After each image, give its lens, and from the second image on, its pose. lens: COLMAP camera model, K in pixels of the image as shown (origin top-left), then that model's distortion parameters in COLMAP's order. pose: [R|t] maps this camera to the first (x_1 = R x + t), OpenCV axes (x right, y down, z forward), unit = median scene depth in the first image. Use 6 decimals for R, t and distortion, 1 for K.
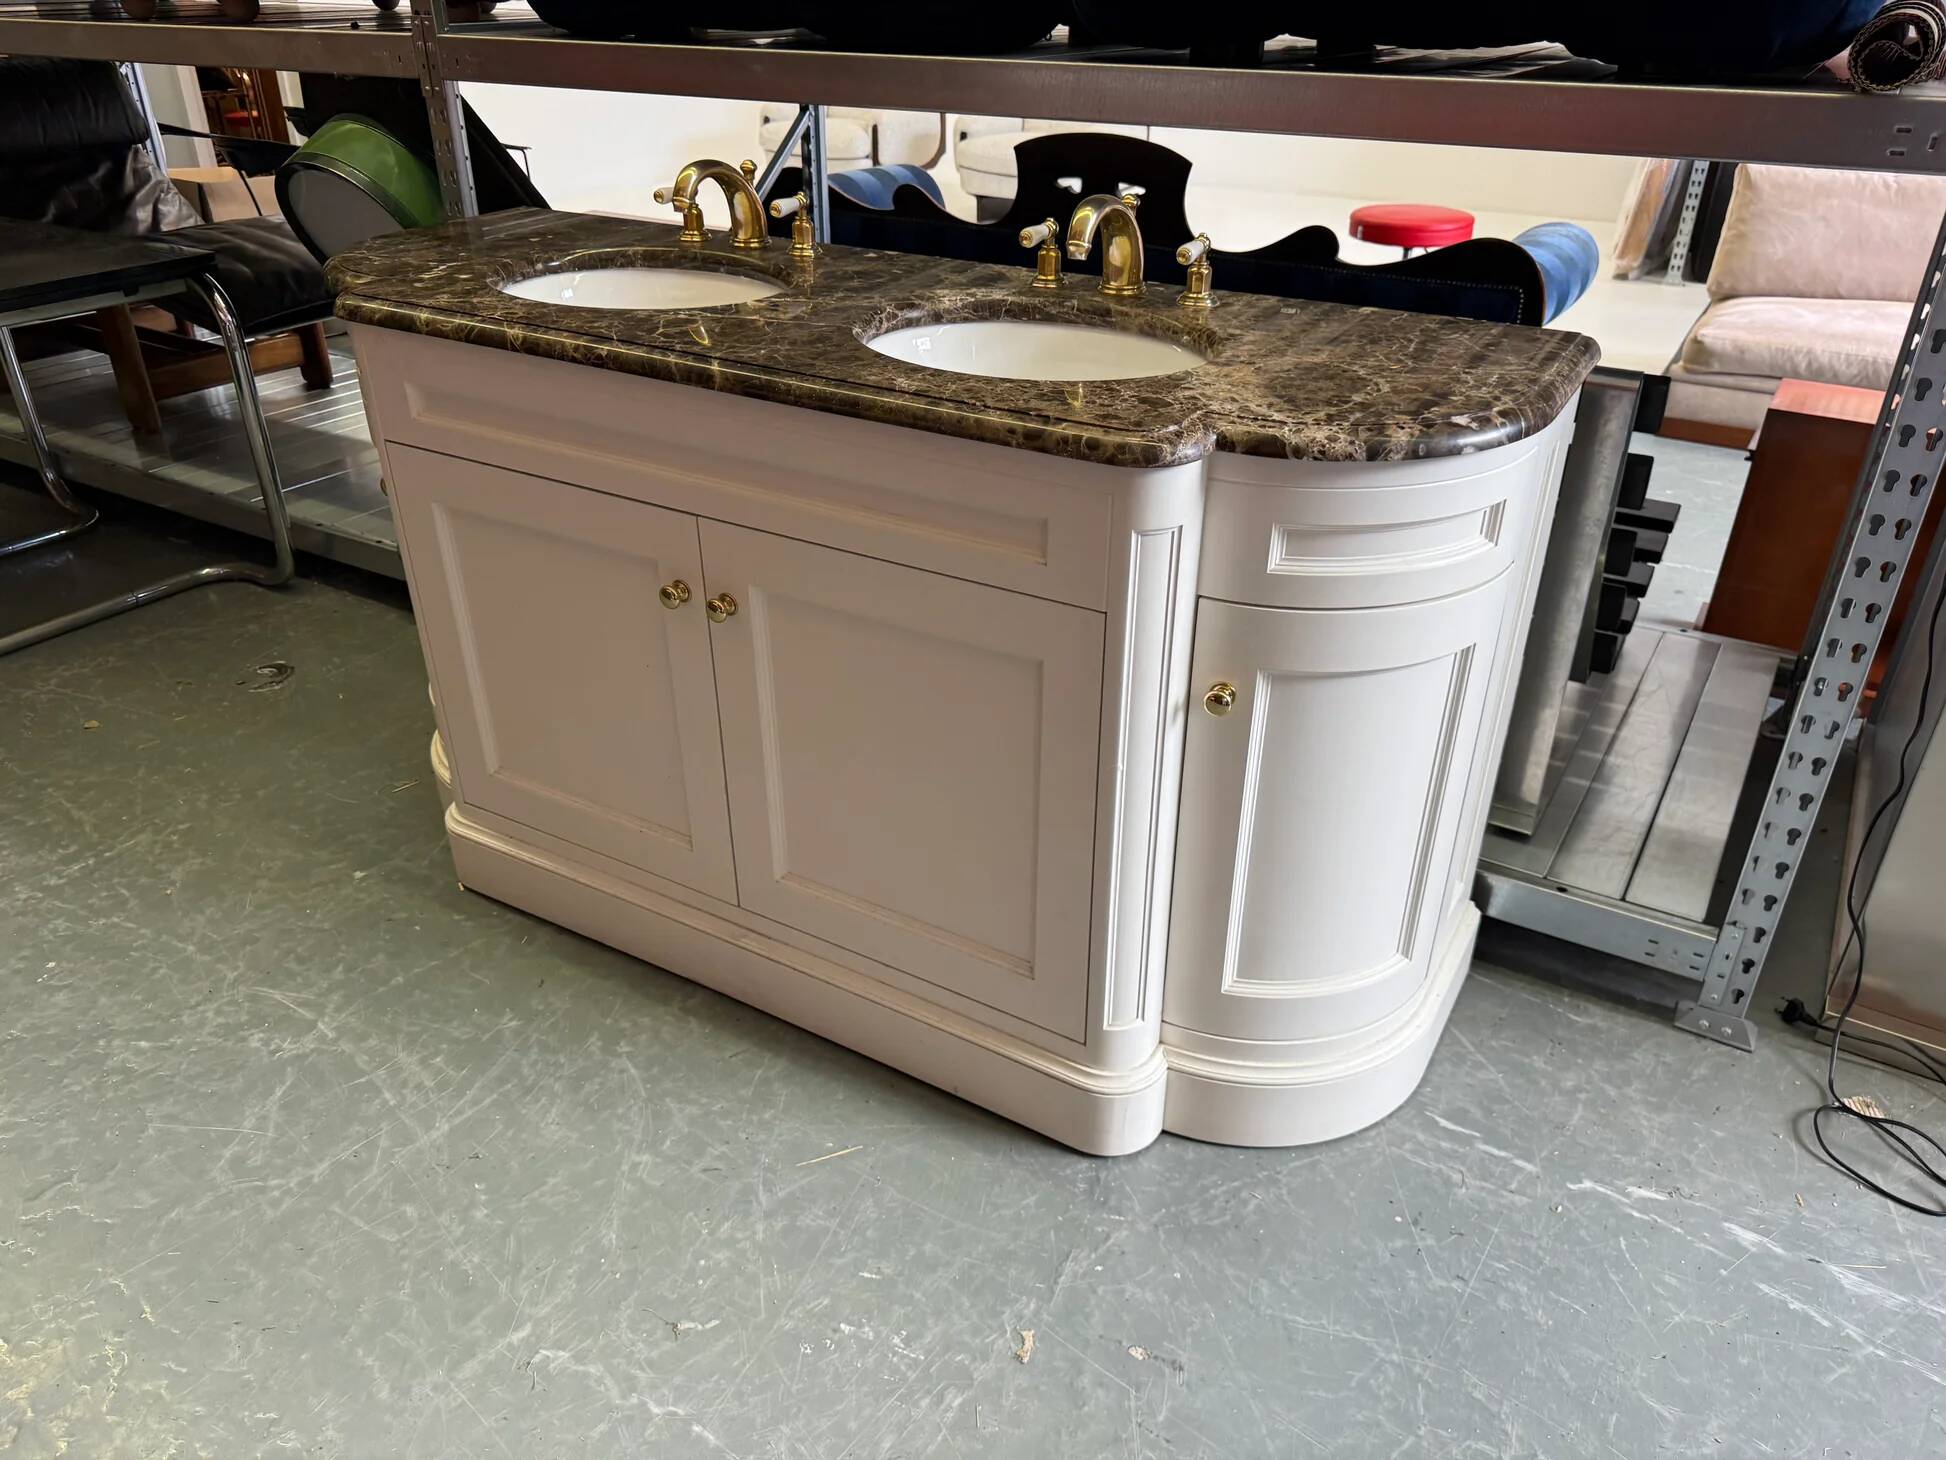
lens RADIAL K [[1389.1, 0, 957.2], [0, 1389.1, 735.8], [0, 0, 1]] dist [0.013794, -0.023699]
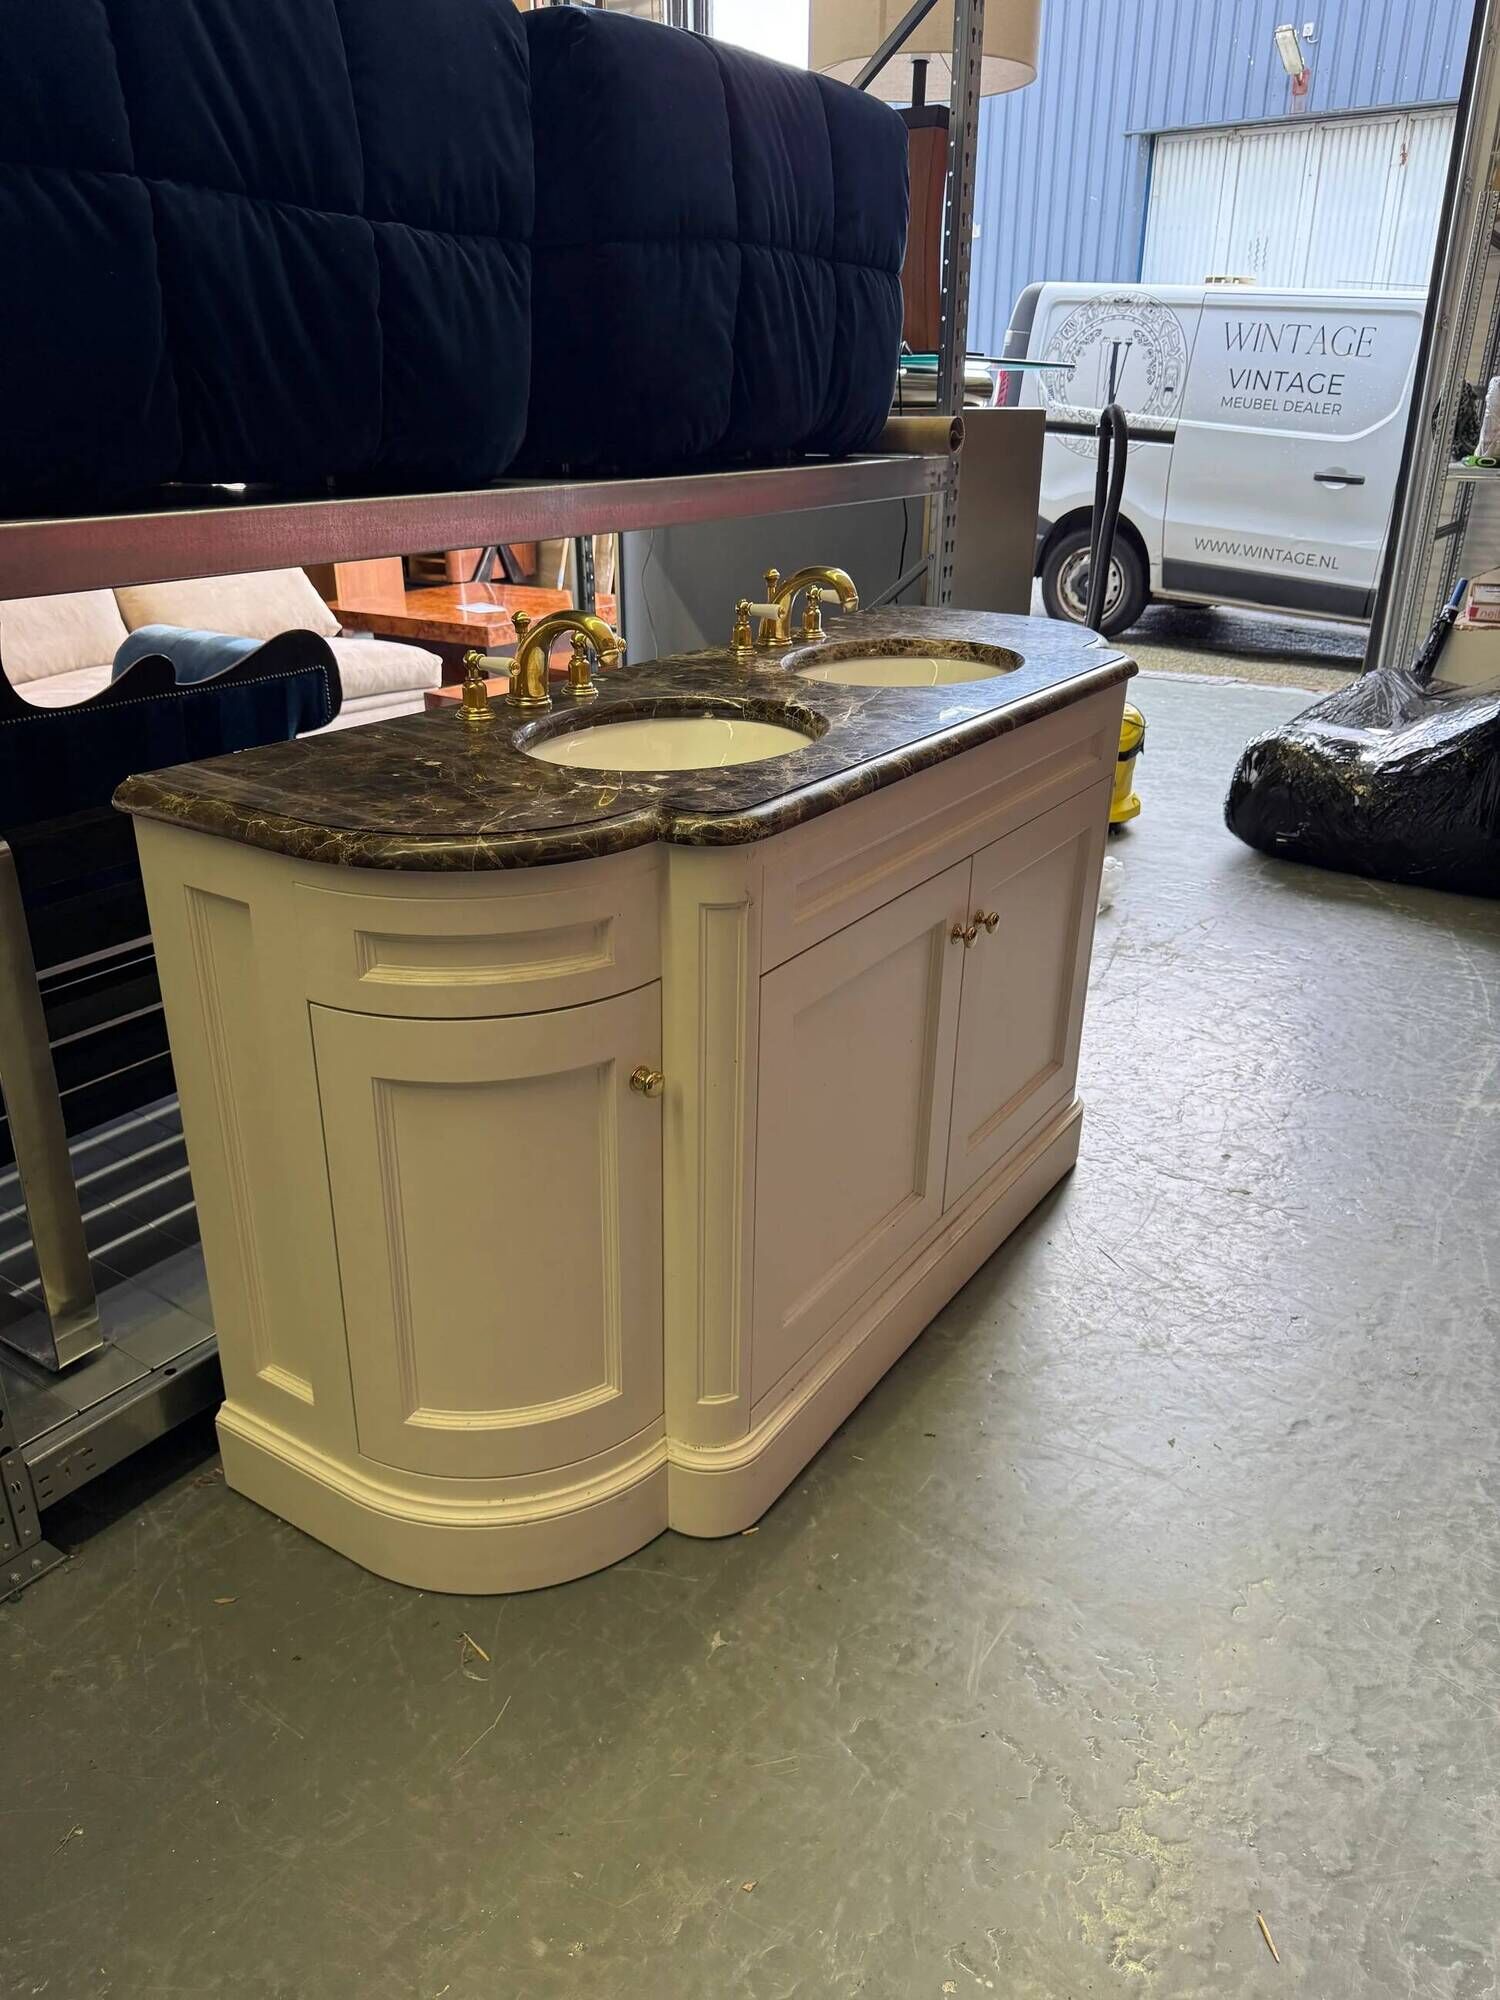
lens RADIAL K [[1424.5, 0, 742.0], [0, 1424.5, 1013.4], [0, 0, 1]] dist [0.046652, -0.063053]
pose [[0.041712, -0.399725, 0.915686, -1.274398], [0.488105, 0.807827, 0.330407, -0.513869], [-0.871787, 0.433169, 0.228804, 0.907974]]
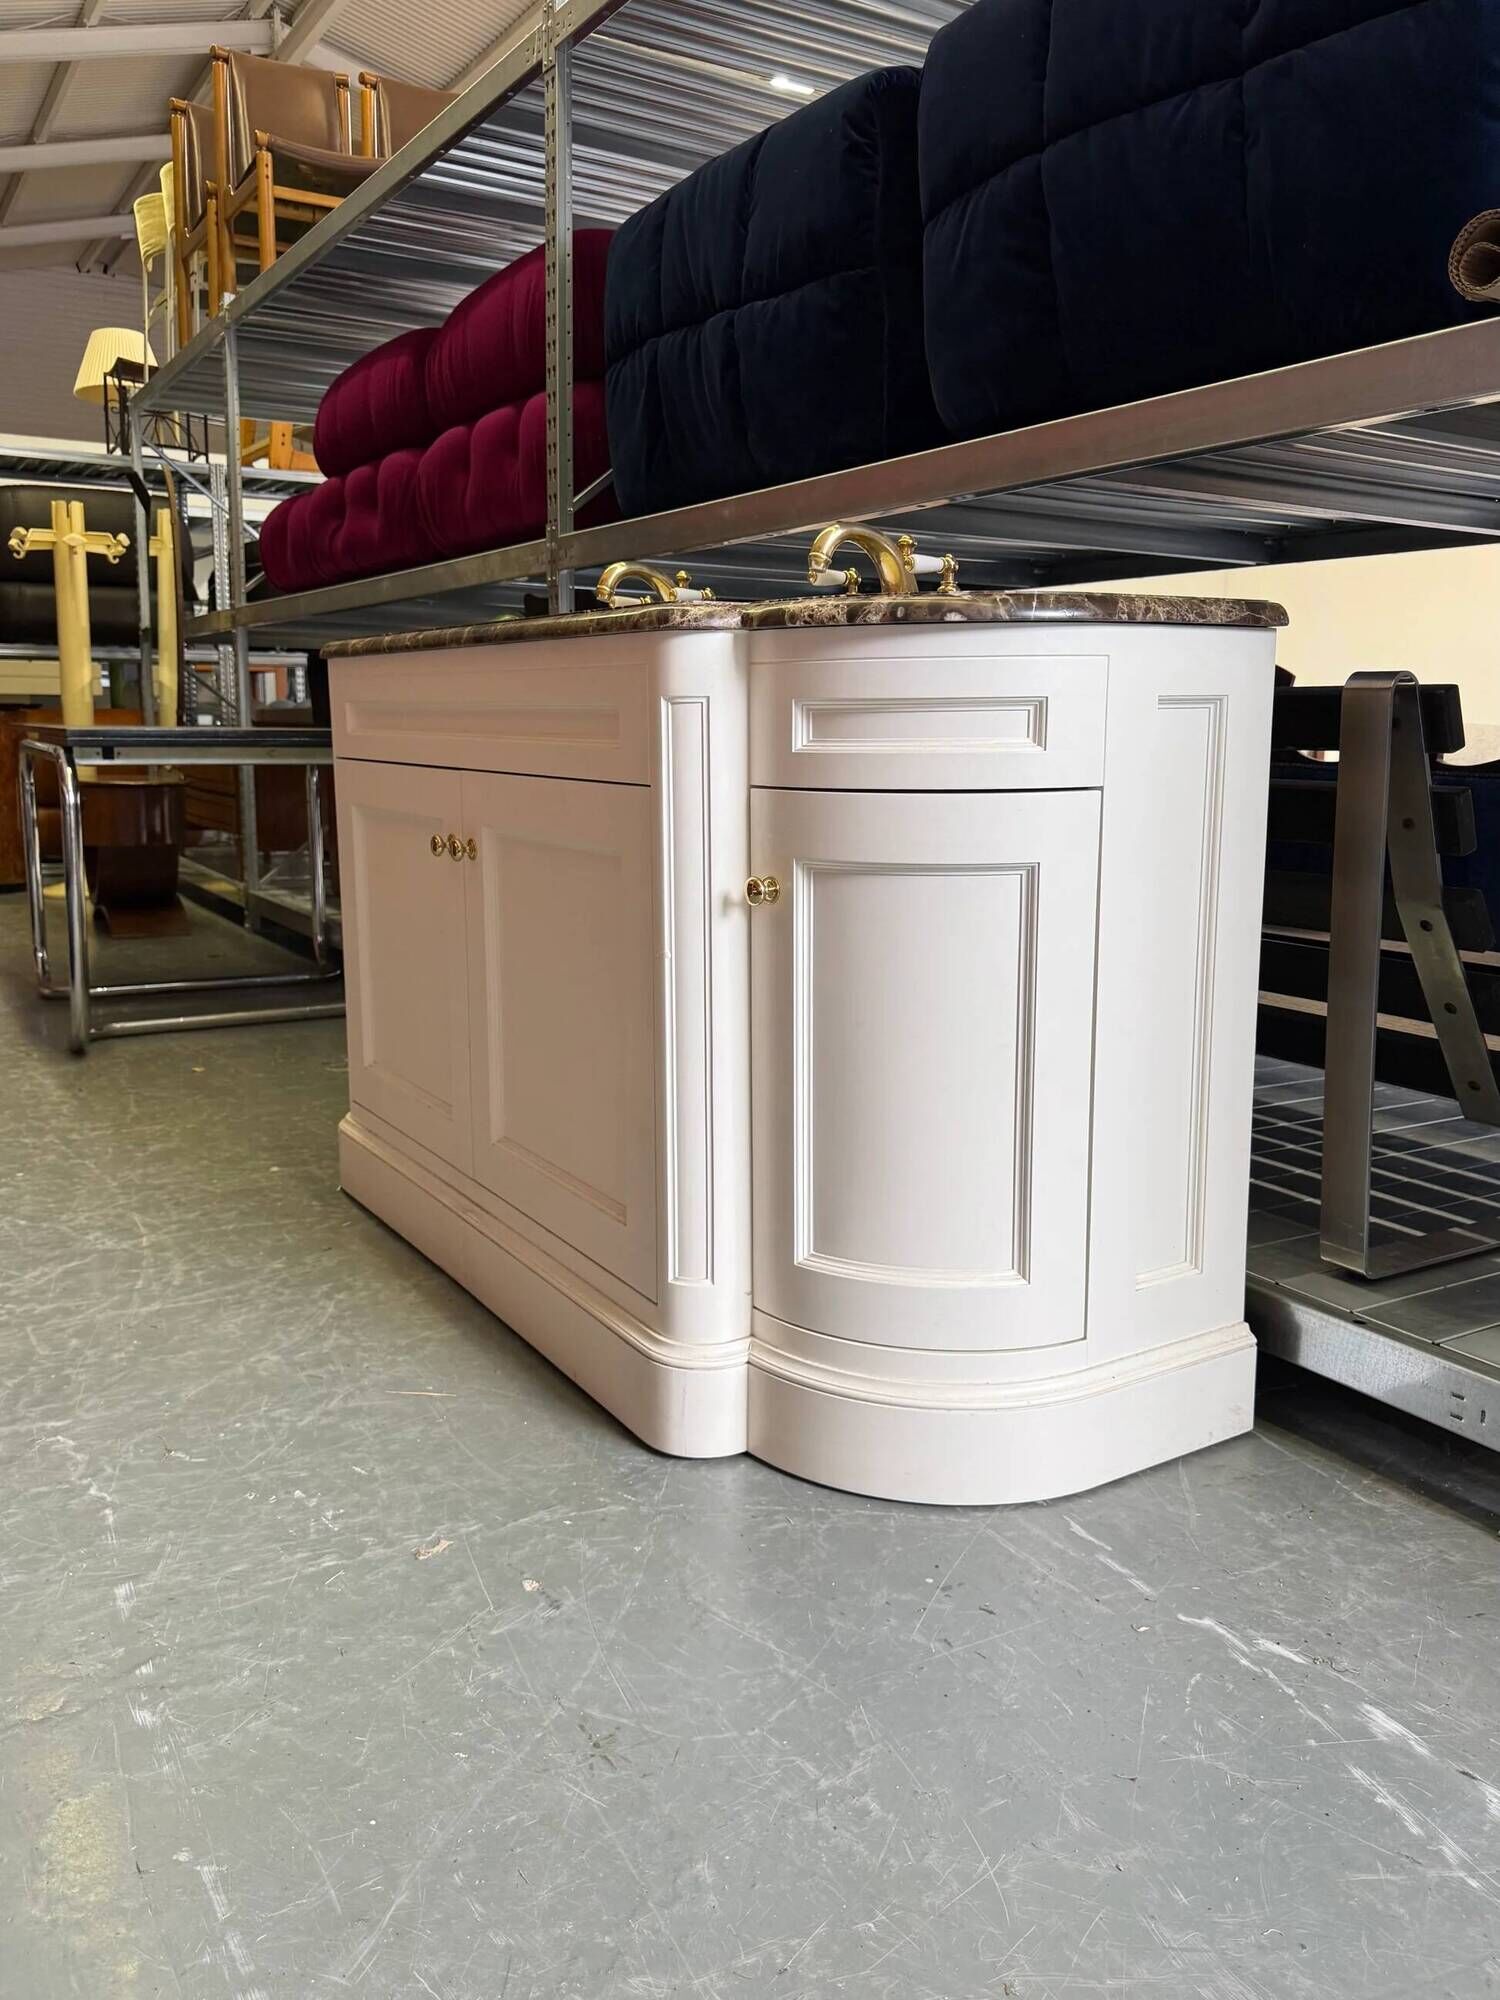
lens RADIAL K [[1532.8, 0, 747.6], [0, 1532.8, 932.4], [0, 0, 1]] dist [0.005713, -0.013330]
pose [[0.892081, 0.069522, -0.446495, 0.568945], [-0.229957, 0.920424, -0.316131, 0.296337], [0.388987, 0.384689, 0.837080, 0.080482]]
